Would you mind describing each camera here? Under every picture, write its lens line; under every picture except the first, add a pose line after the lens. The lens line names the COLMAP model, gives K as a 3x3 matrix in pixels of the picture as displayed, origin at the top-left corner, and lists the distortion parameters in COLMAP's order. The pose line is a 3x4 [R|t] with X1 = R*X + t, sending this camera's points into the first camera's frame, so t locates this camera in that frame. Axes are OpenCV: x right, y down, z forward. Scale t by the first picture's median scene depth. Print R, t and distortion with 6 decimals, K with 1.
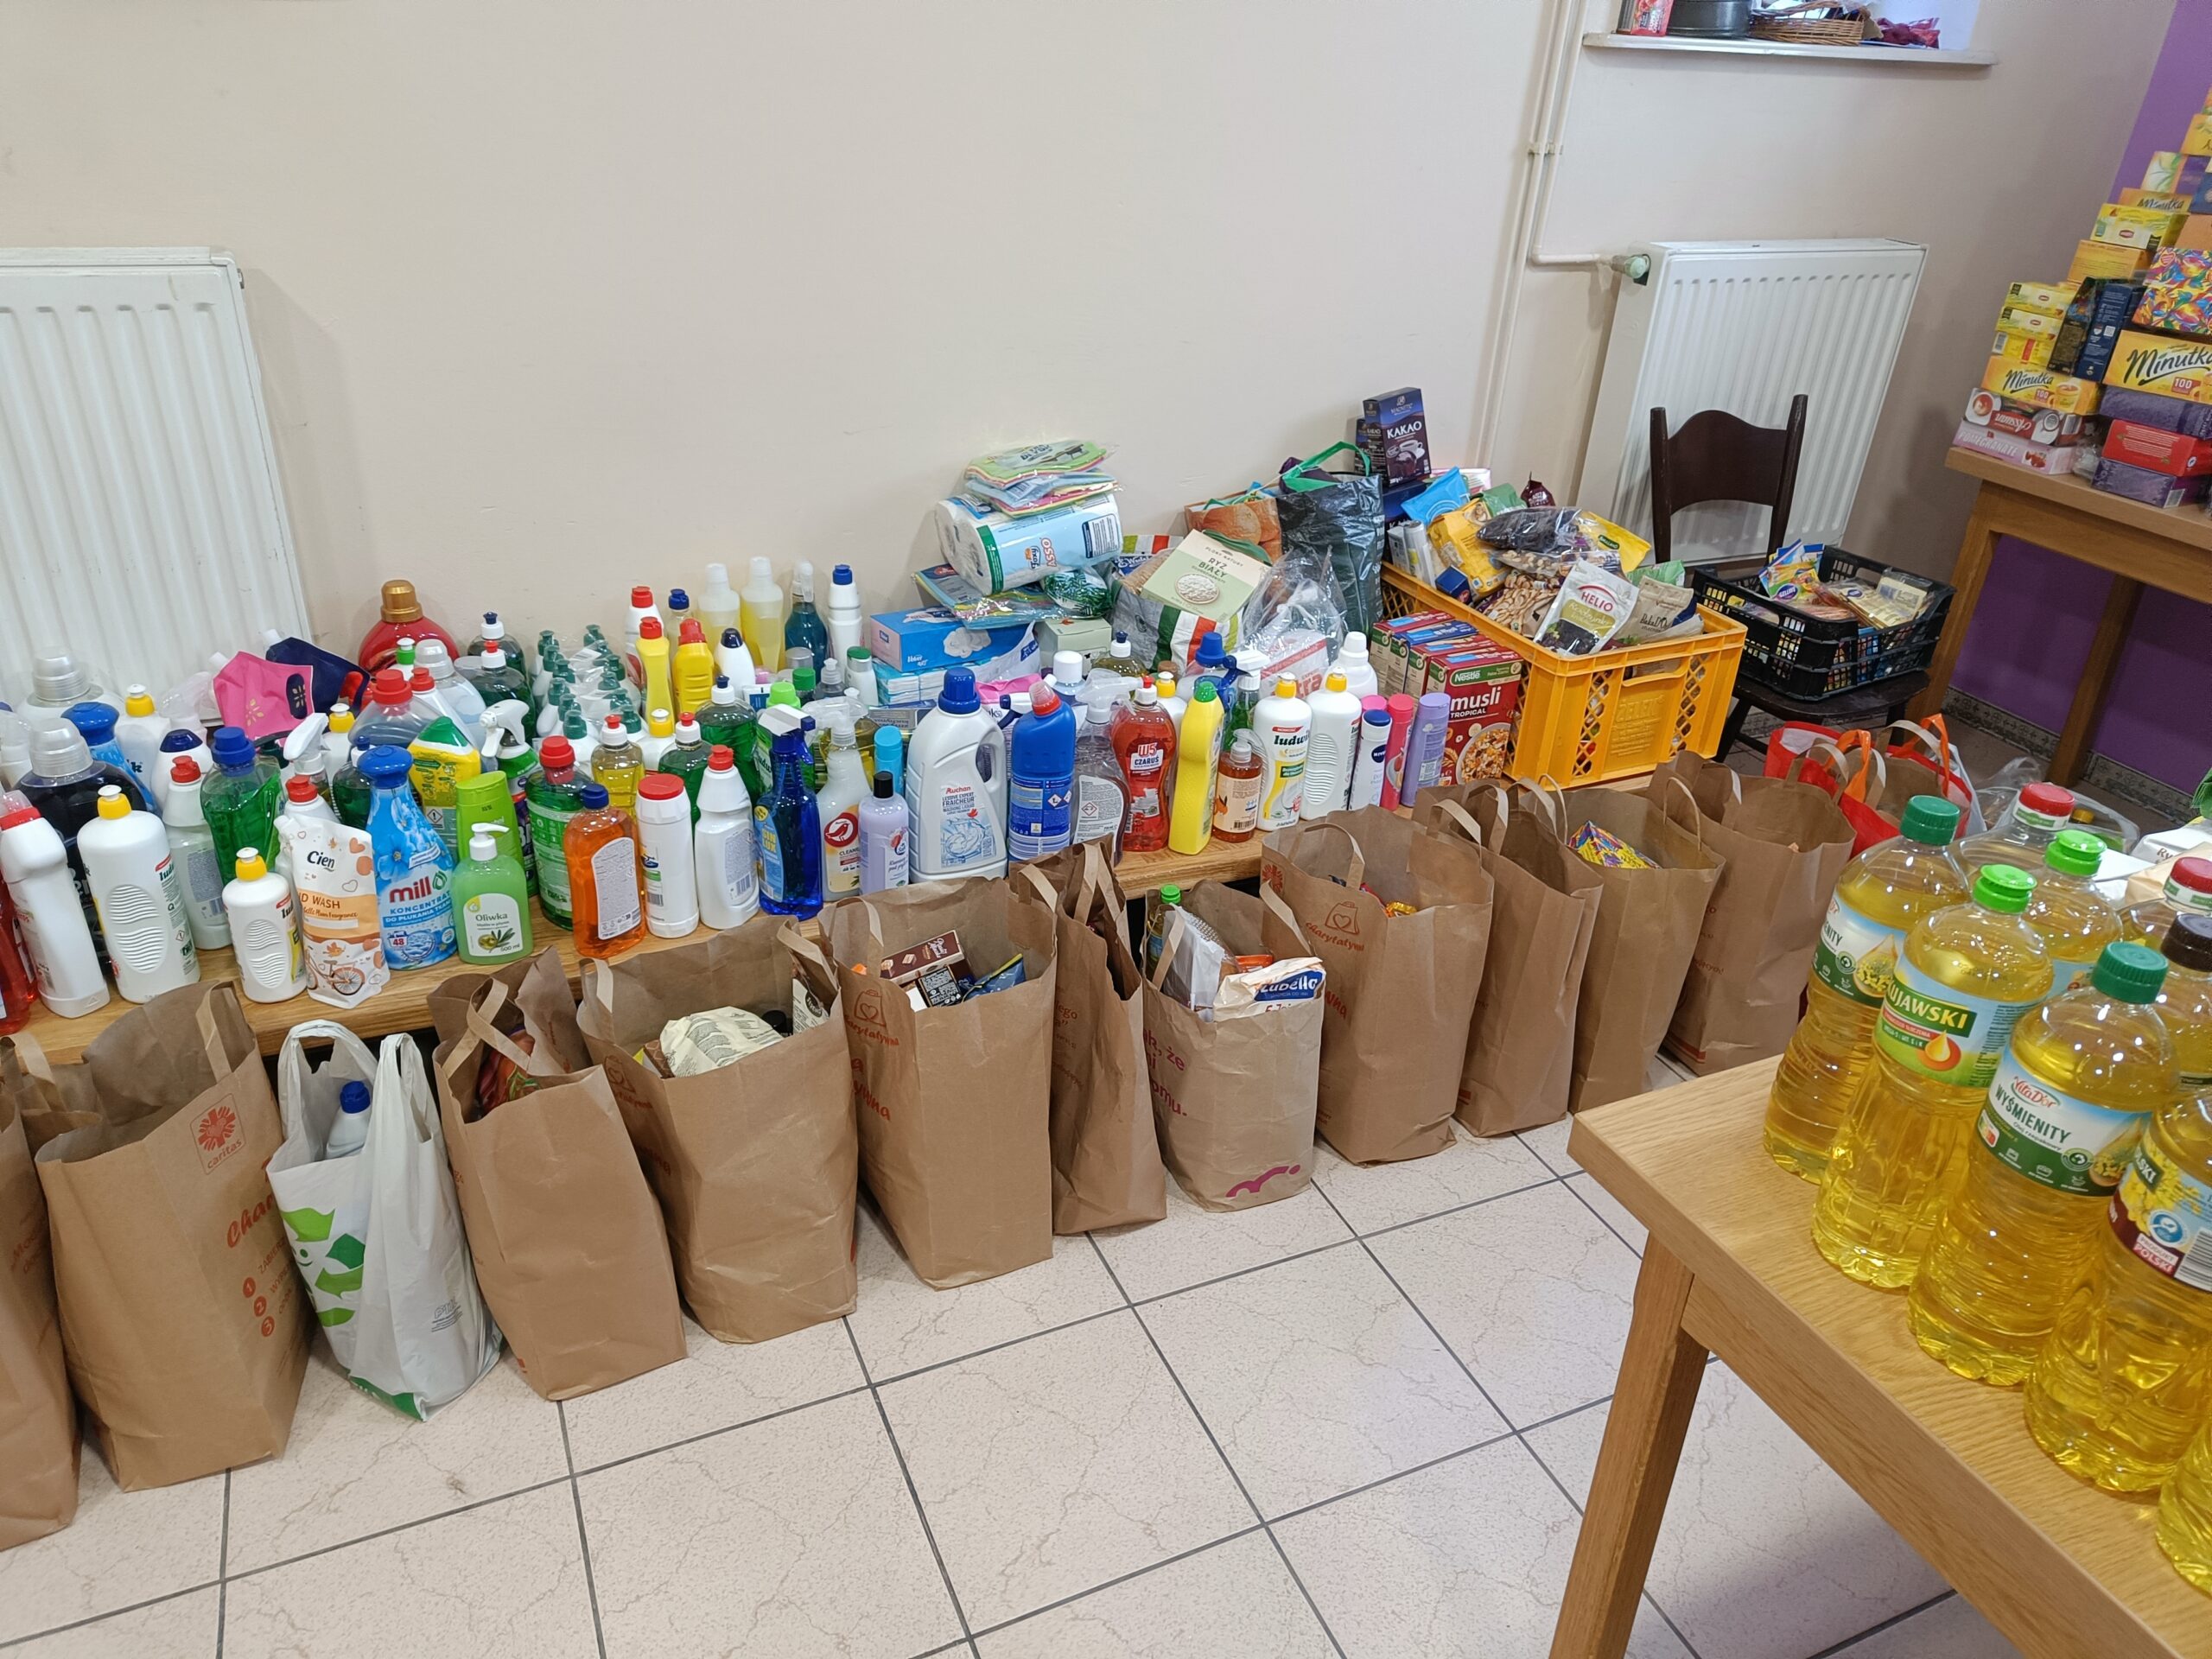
lens RADIAL K [[1534.5, 0, 1080.6], [0, 1534.5, 812.2], [0, 0, 1]] dist [0.003685, 0.002392]
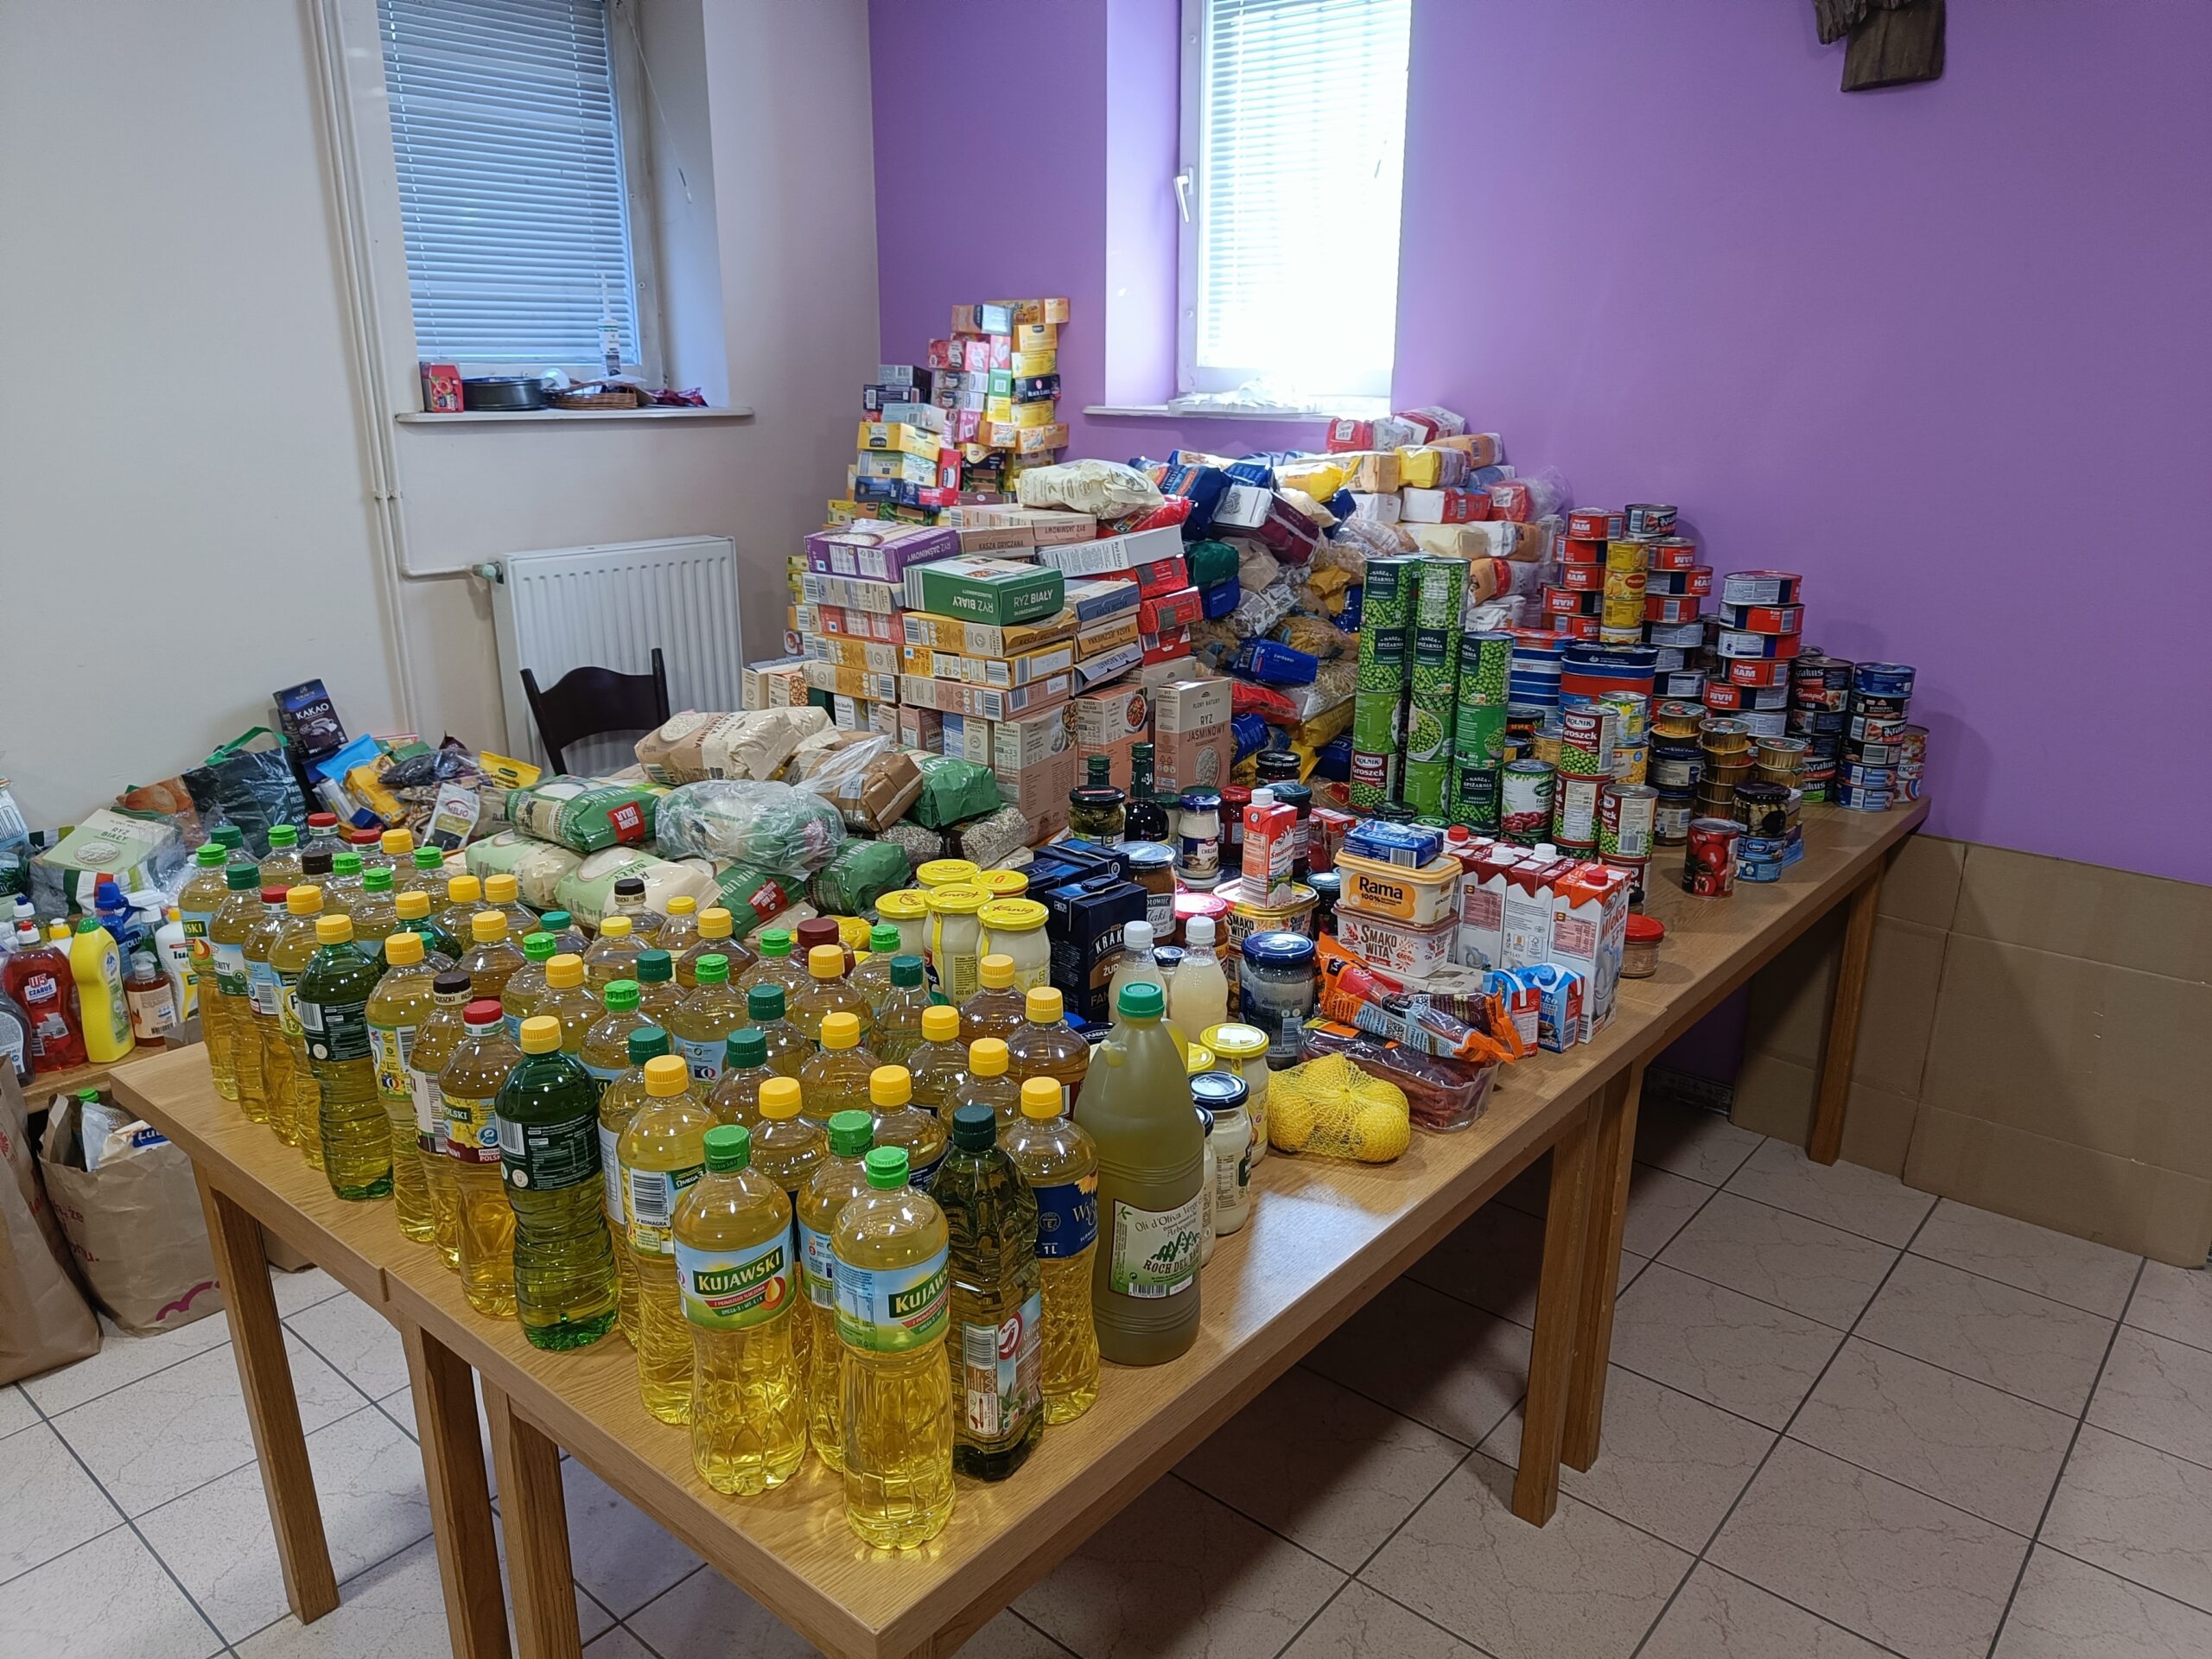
lens RADIAL K [[1542.6, 0, 1113.0], [0, 1542.6, 842.2], [0, 0, 1]] dist [0.004551, 0.002209]
pose [[0.896696, -0.170887, 0.408331, 0.288749], [0.241828, 0.961766, -0.128553, 0.193025], [-0.370751, 0.214019, 0.903736, -0.400882]]
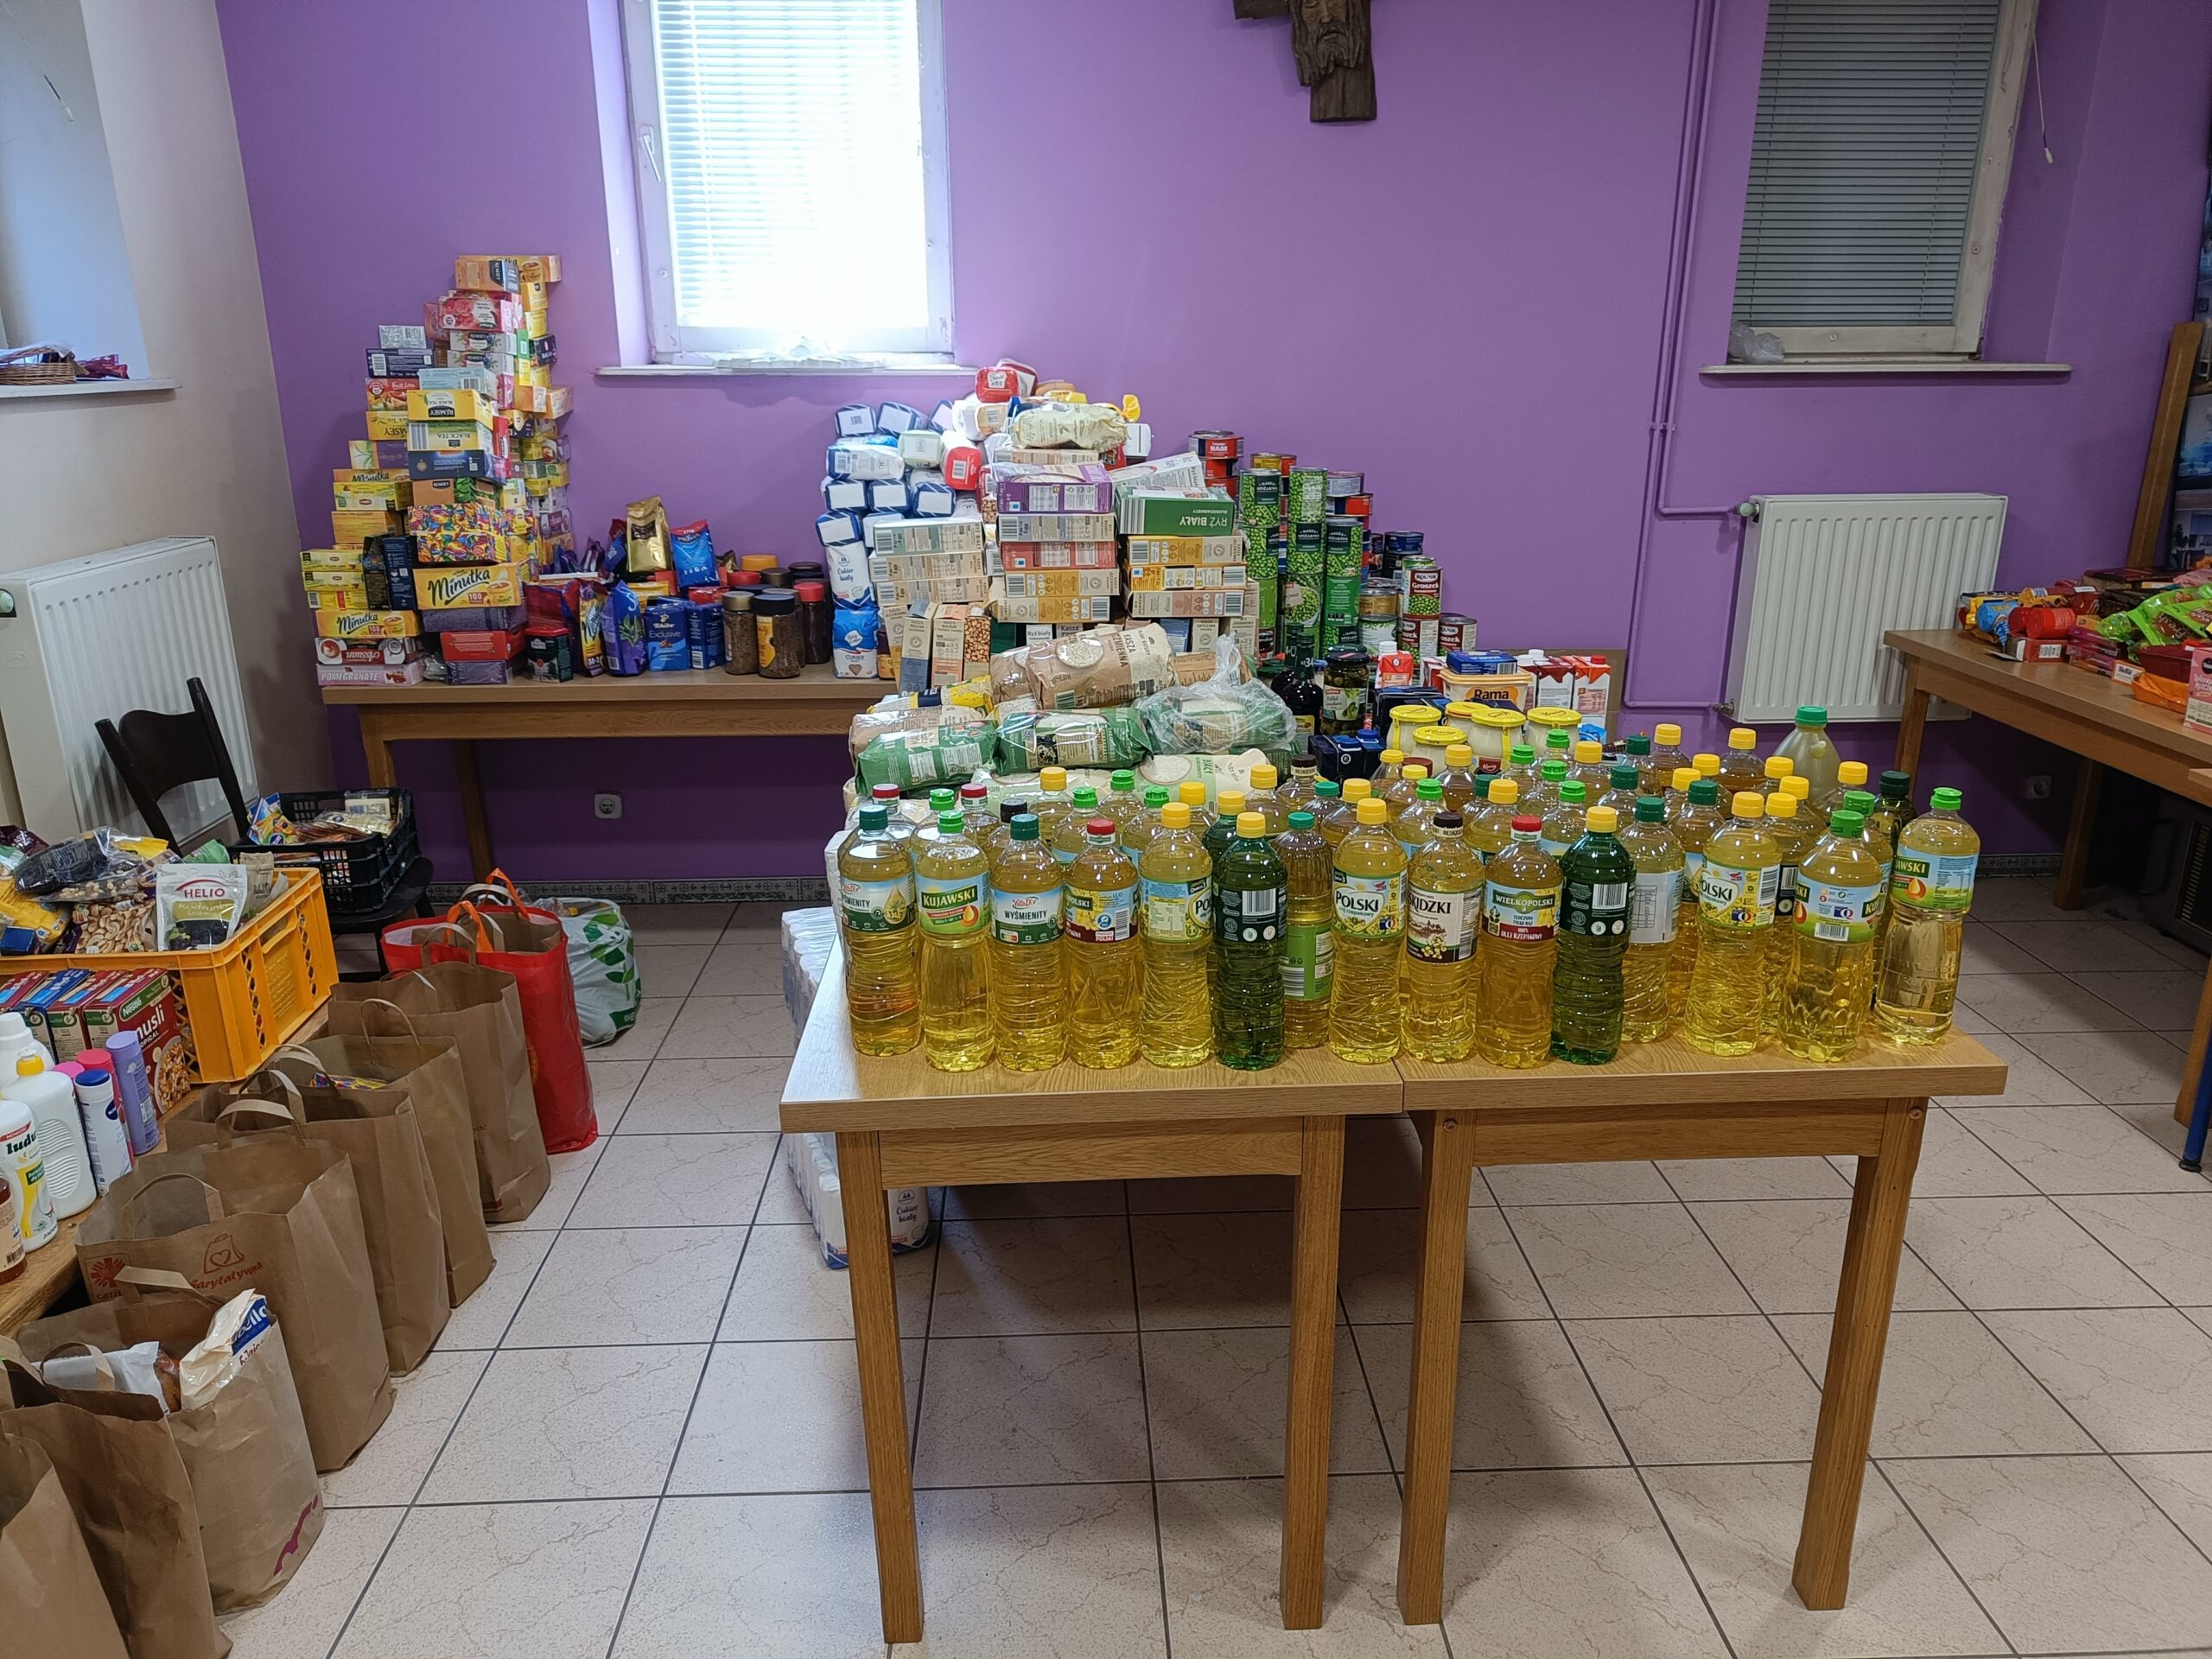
lens RADIAL K [[1538.7, 0, 1112.3], [0, 1538.7, 813.7], [0, 0, 1]] dist [-0.000030, 0.006473]
pose [[0.363044, -0.324914, 0.873287, -0.331902], [0.458550, 0.878184, 0.136106, -0.042728], [-0.811129, 0.351033, 0.467808, -0.011393]]
